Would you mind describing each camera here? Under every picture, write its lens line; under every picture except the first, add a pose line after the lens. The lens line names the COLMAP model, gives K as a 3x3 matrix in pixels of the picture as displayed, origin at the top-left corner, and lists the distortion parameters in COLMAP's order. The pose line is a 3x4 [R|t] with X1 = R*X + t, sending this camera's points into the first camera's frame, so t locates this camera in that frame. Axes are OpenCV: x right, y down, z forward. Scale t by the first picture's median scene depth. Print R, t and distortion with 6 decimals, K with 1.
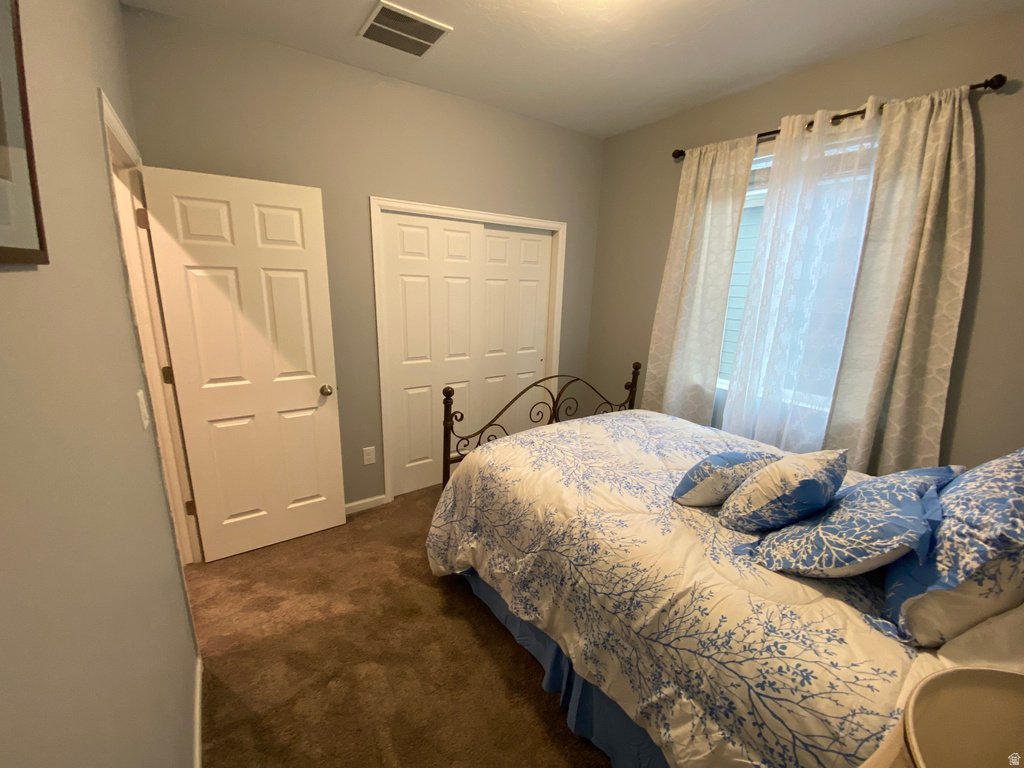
lens RADIAL K [[413.0, 0, 516.0], [0, 413.0, 385.0], [0, 0, 1]] dist [-0.003653, -0.009537]
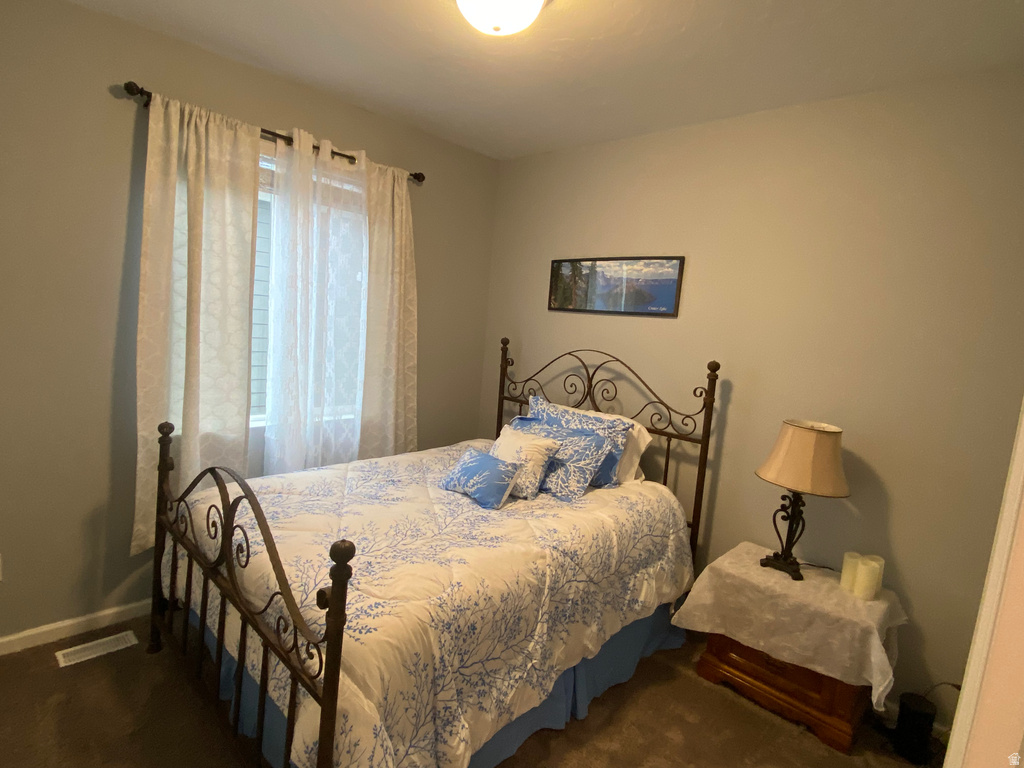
lens RADIAL K [[527.0, 0, 509.7], [0, 527.0, 378.9], [0, 0, 1]] dist [-0.004244, -0.000575]
pose [[-0.178410, -0.154032, 0.971825, -0.746954], [0.154484, 0.971037, 0.182268, -0.251325], [-0.971753, 0.182650, -0.149447, 0.855670]]
